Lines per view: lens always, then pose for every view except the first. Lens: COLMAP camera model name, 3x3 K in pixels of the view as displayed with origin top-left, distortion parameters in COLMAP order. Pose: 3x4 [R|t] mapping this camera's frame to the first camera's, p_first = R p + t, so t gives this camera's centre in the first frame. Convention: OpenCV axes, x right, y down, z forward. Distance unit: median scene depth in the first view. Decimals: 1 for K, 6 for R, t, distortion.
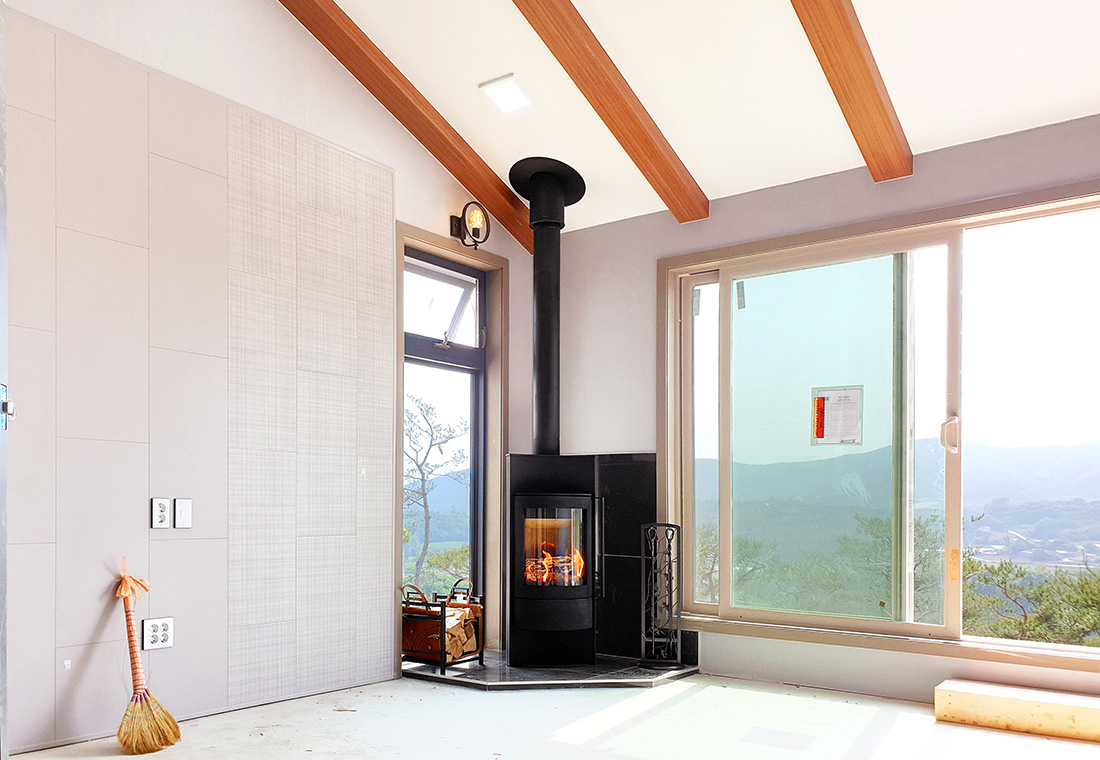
lens RADIAL K [[843.0, 0, 530.6], [0, 843.0, 501.8], [0, 0, 1]] dist [0.052449, -0.000561]
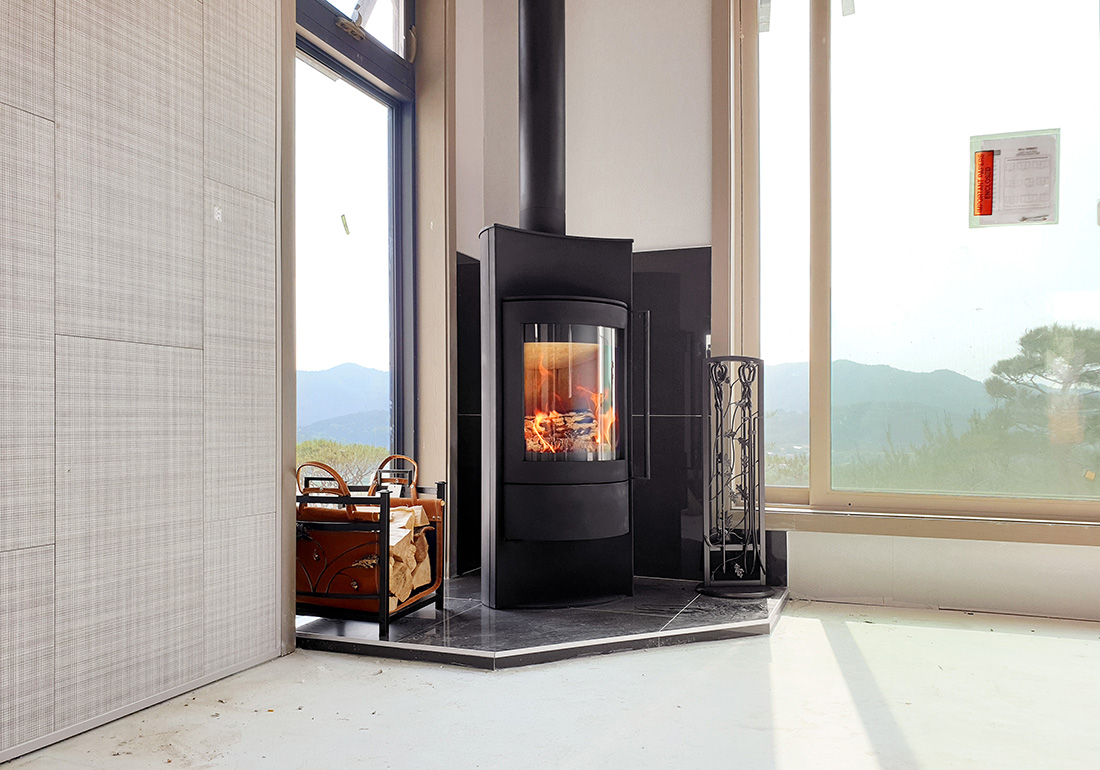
lens RADIAL K [[810.5, 0, 549.5], [0, 810.5, 411.3], [0, 0, 1]] dist [0.015850, 0.003212]
pose [[0.963207, -0.003296, 0.268741, -0.133343], [0.003168, 0.999995, 0.000911, 0.066320], [-0.268742, -0.000027, 0.963212, 0.487722]]
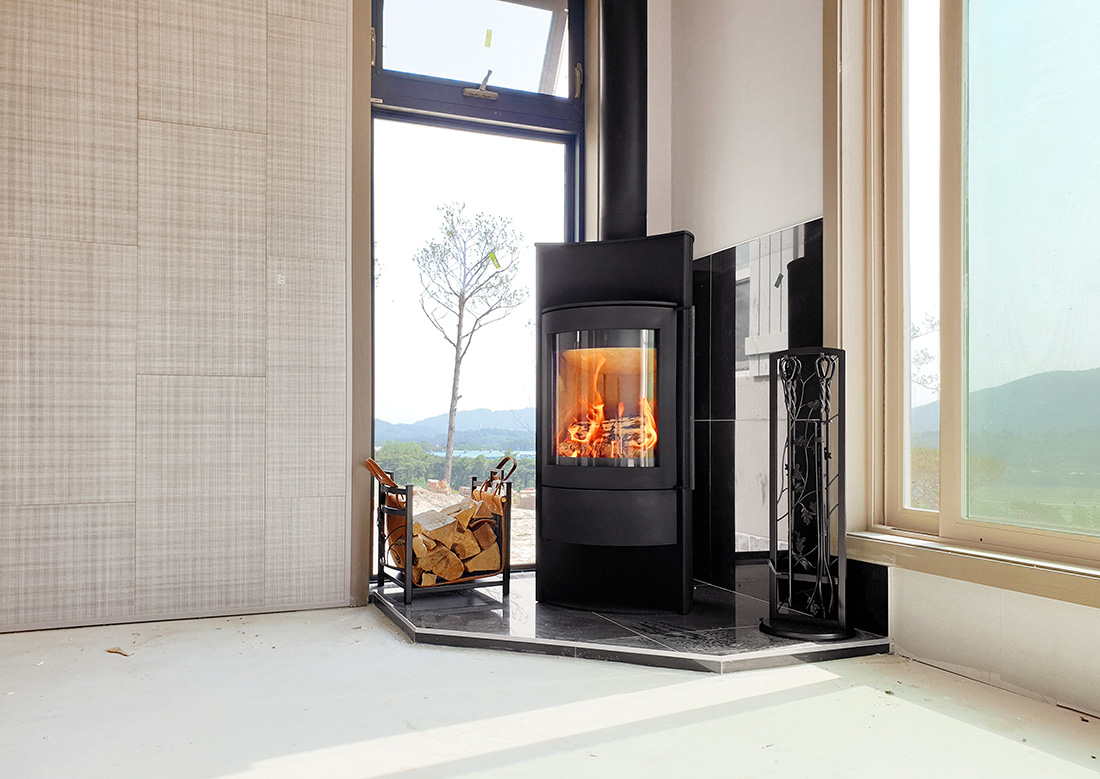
lens RADIAL K [[834.7, 0, 602.9], [0, 834.7, 415.7], [0, 0, 1]] dist [0.027910, -0.005809]
pose [[0.879495, -0.013861, -0.475706, 0.296944], [0.012569, 0.999904, -0.005897, 0.069433], [0.475742, -0.000793, 0.879585, 0.514248]]
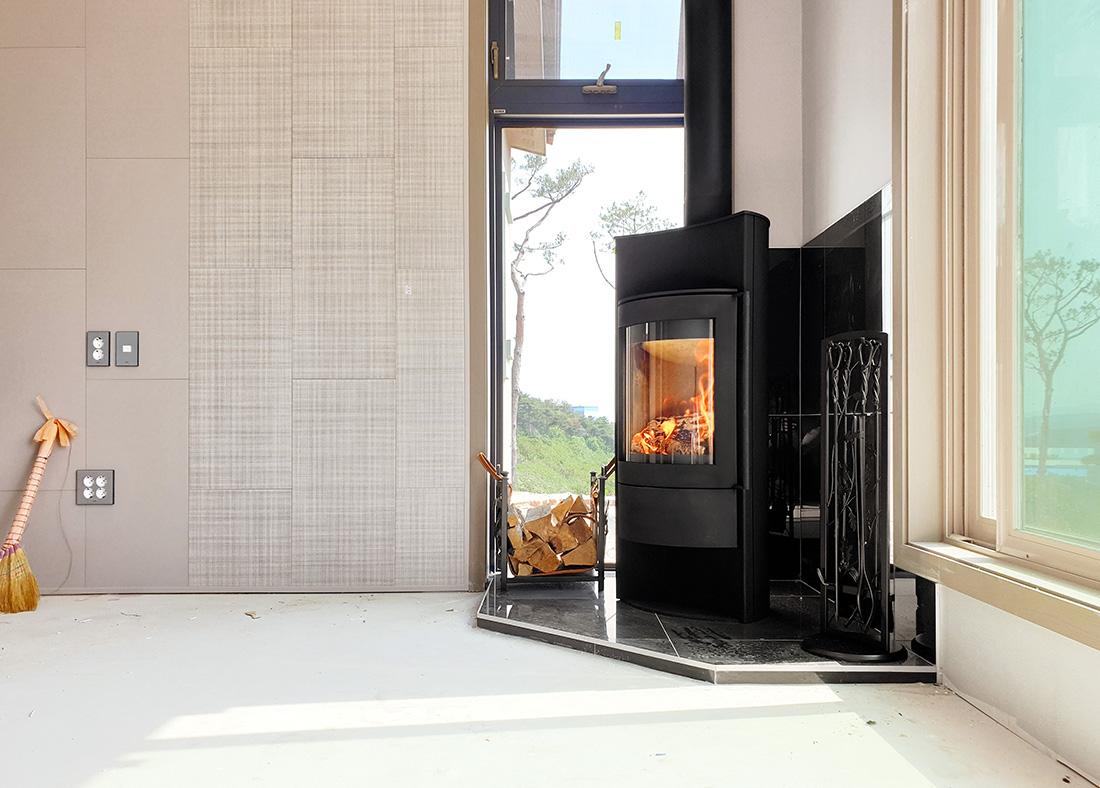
lens RADIAL K [[899.8, 0, 656.2], [0, 899.8, 423.5], [0, 0, 1]] dist [0.022485, -0.004212]
pose [[0.635954, -0.011637, -0.771639, 0.473600], [0.017877, 0.999840, -0.000346, 0.074218], [0.771520, -0.013574, 0.636060, 0.630433]]
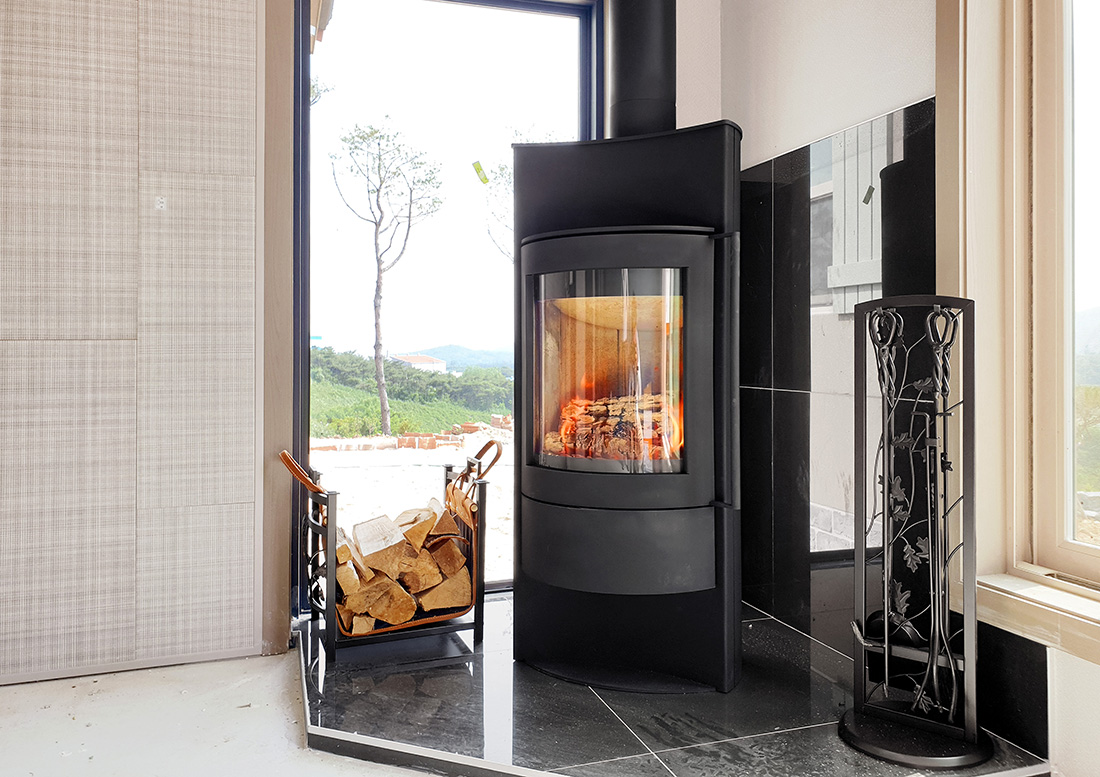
lens RADIAL K [[836.2, 0, 623.9], [0, 836.2, 349.4], [0, 0, 1]] dist [0.003967, 0.020896]
pose [[0.850296, -0.016562, -0.526044, 0.239406], [0.017714, 0.999839, -0.002847, 0.046260], [0.526006, -0.006897, 0.850453, 0.688425]]
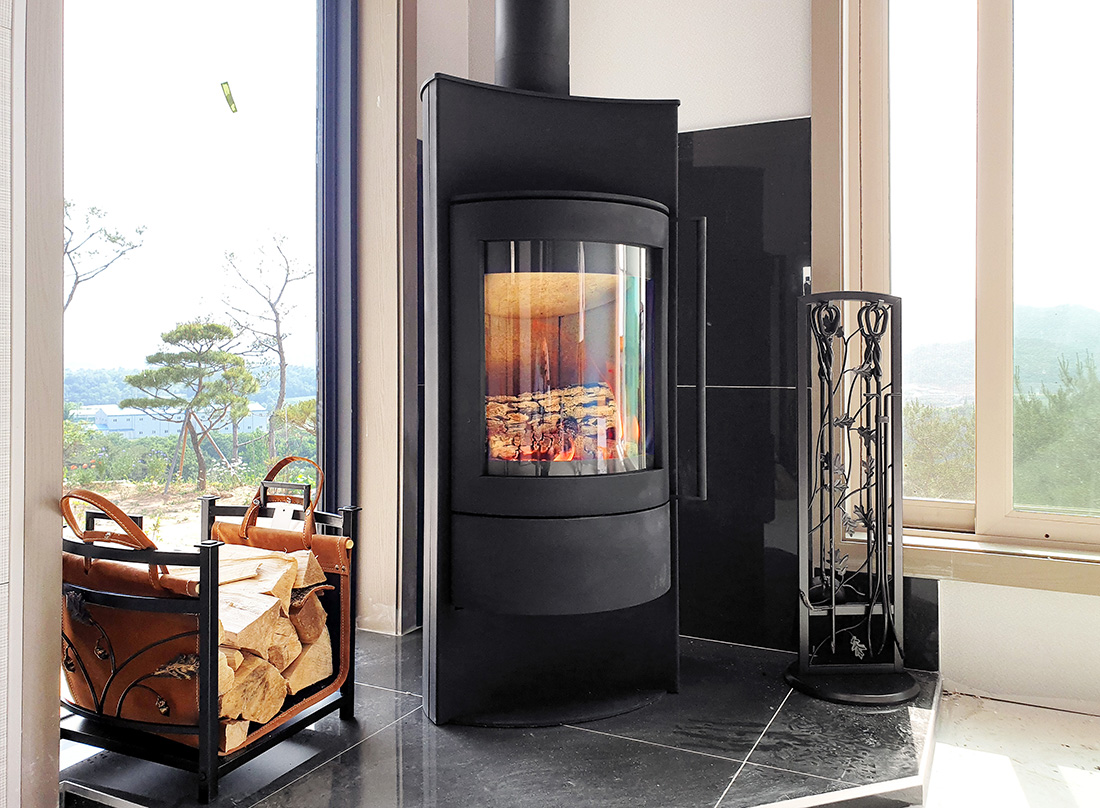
lens RADIAL K [[867.3, 0, 527.8], [0, 867.3, 356.1], [0, 0, 1]] dist [-0.060299, 0.100640]
pose [[0.988921, -0.010217, 0.148093, -0.038447], [0.009455, 0.999938, 0.005850, 0.051540], [-0.148144, -0.004385, 0.988956, 0.673121]]
